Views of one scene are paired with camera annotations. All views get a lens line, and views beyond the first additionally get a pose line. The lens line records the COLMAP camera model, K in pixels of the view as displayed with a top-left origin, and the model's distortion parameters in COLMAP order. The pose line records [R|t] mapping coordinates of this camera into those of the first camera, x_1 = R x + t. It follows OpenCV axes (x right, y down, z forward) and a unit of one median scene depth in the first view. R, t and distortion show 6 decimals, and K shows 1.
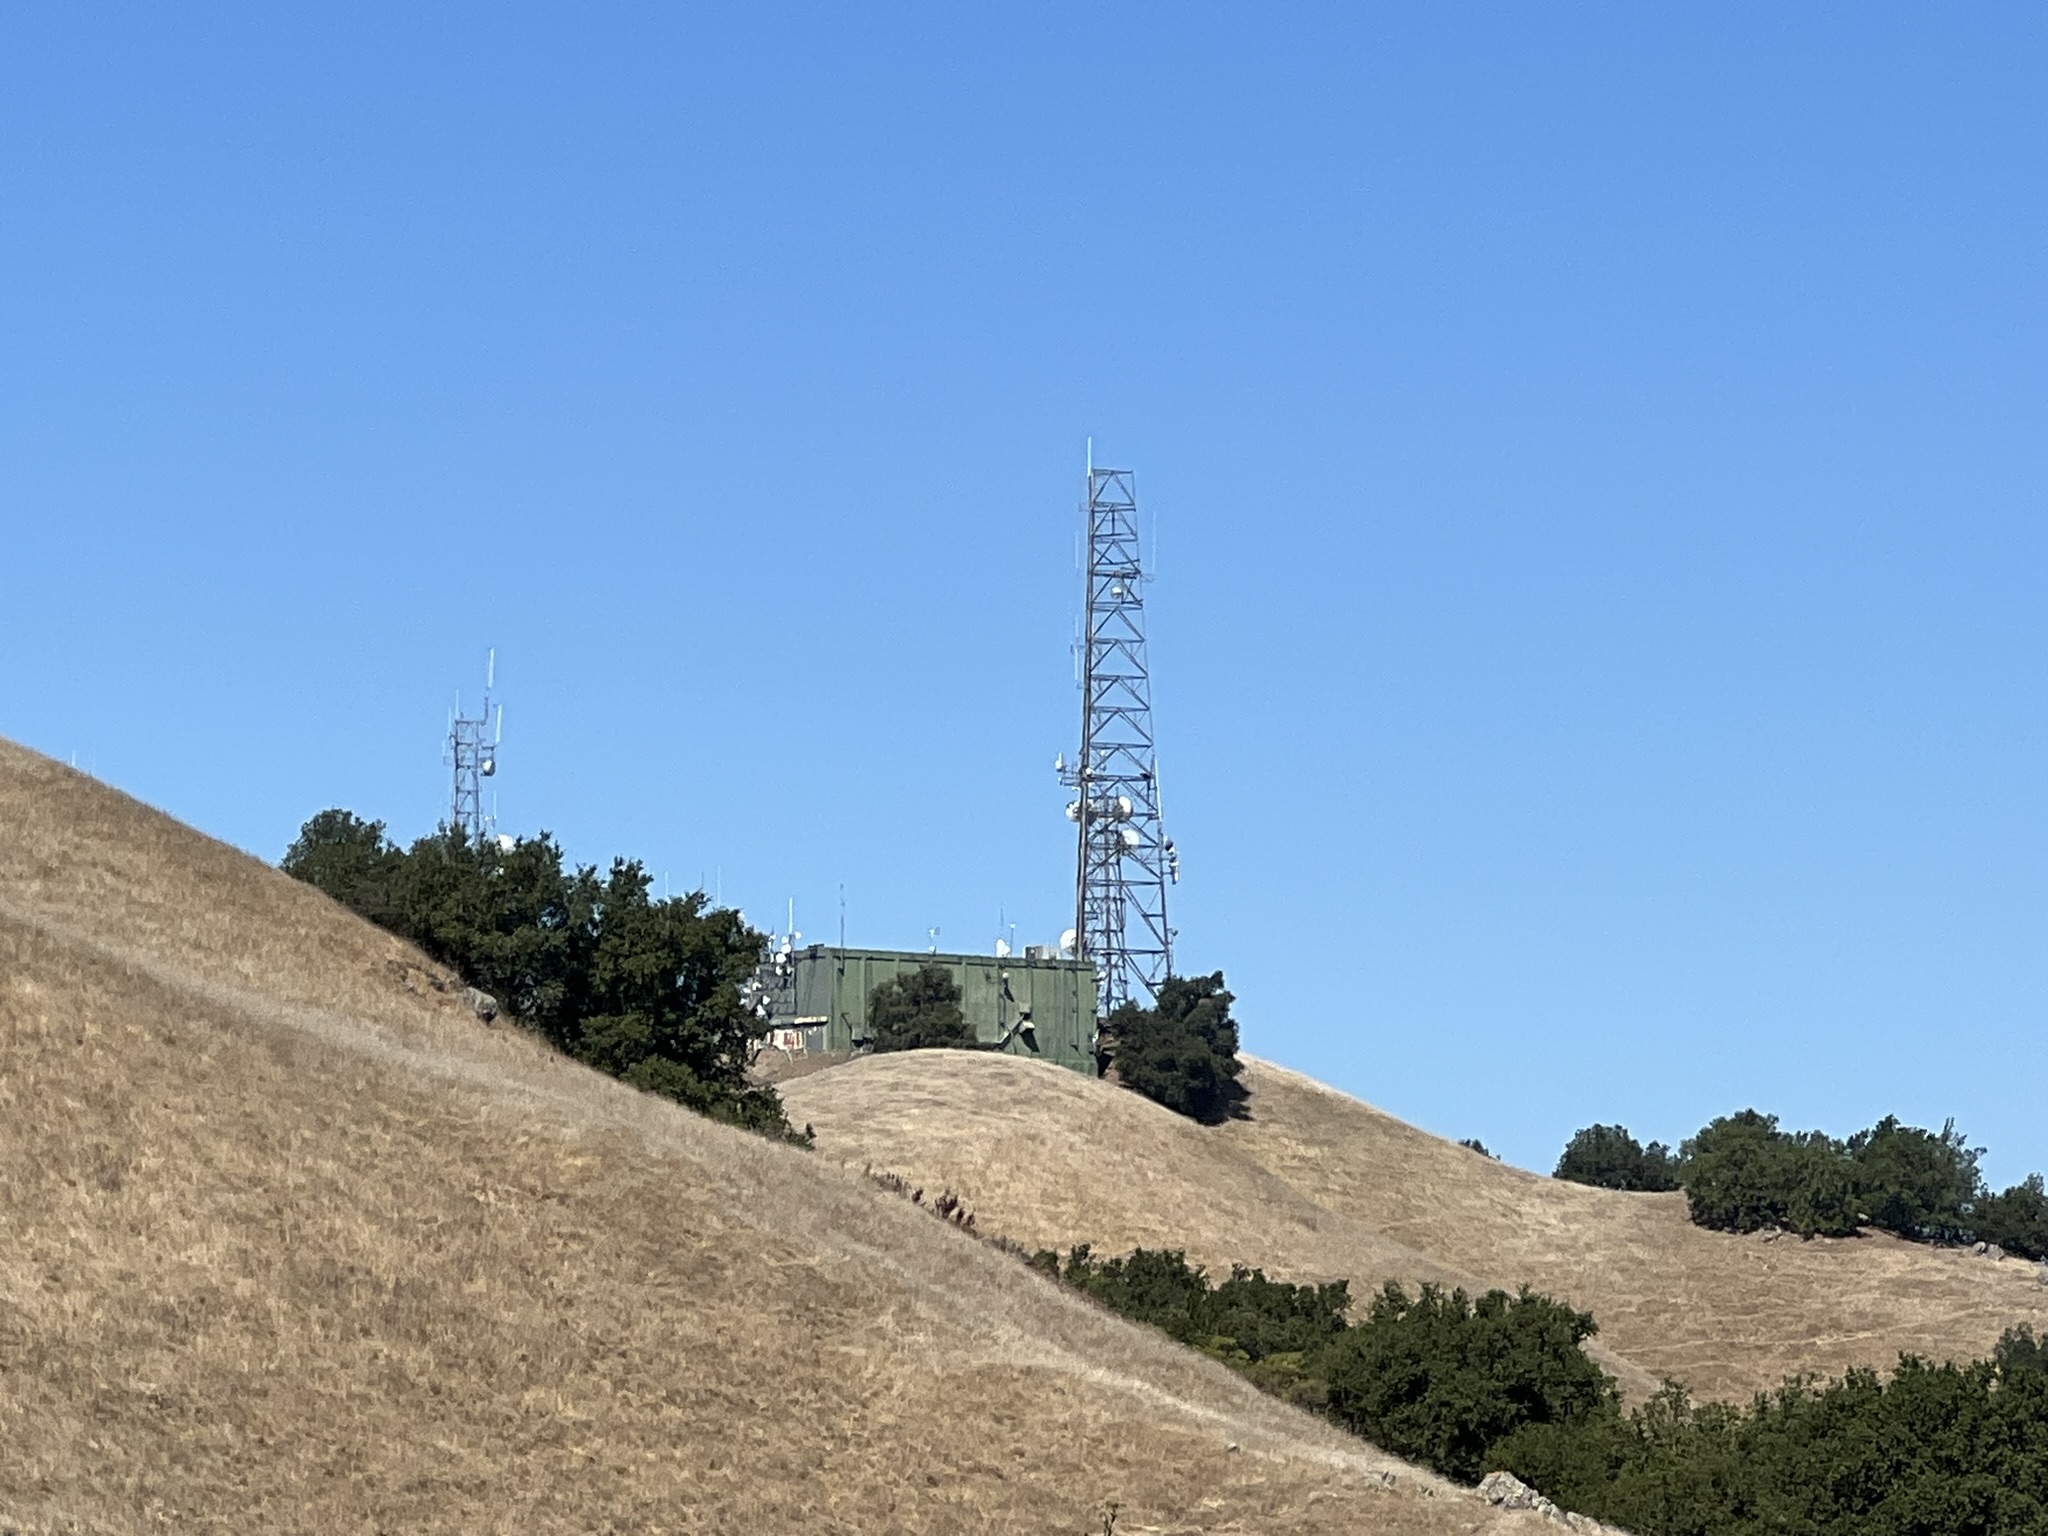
lens RADIAL K [[10491.4, 0, 1025.4], [0, 10491.4, 770.3], [0, 0, 1]] dist [-0.237691, 0.000000]
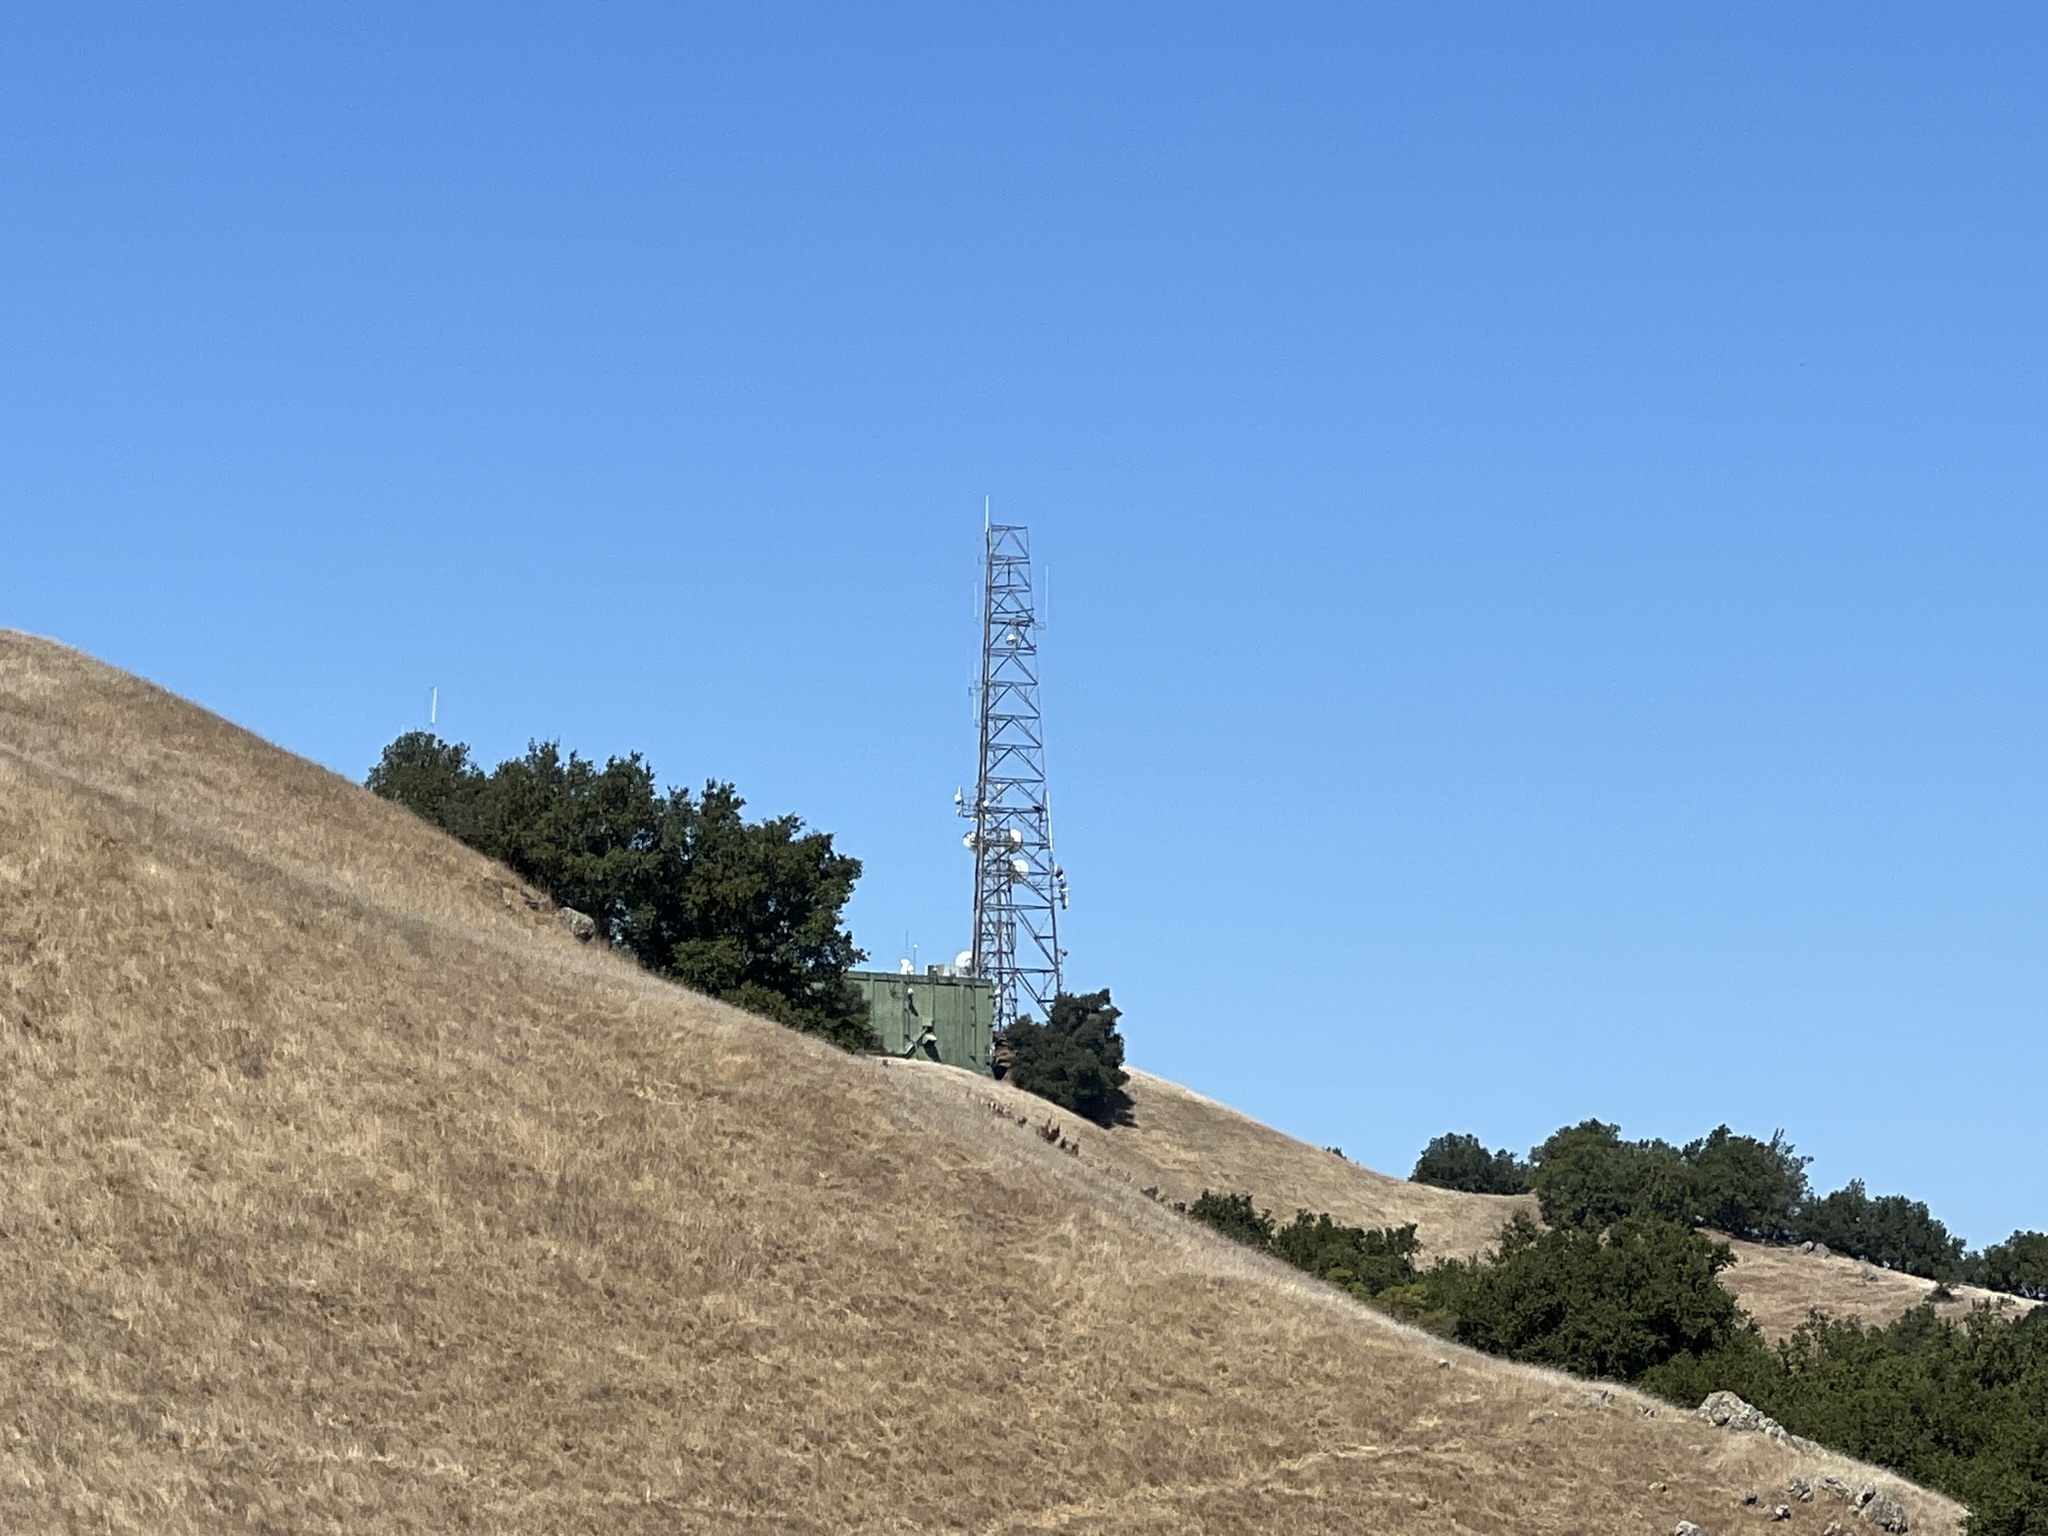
lens RADIAL K [[9145.8, 0, 1022.8], [0, 9145.8, 766.2], [0, 0, 1]] dist [-0.244596, 0.000000]
pose [[0.999745, 0.005162, 0.021981, -0.030487], [-0.004933, 0.999933, -0.010461, 0.016957], [-0.022033, 0.010350, 0.999704, 0.157202]]
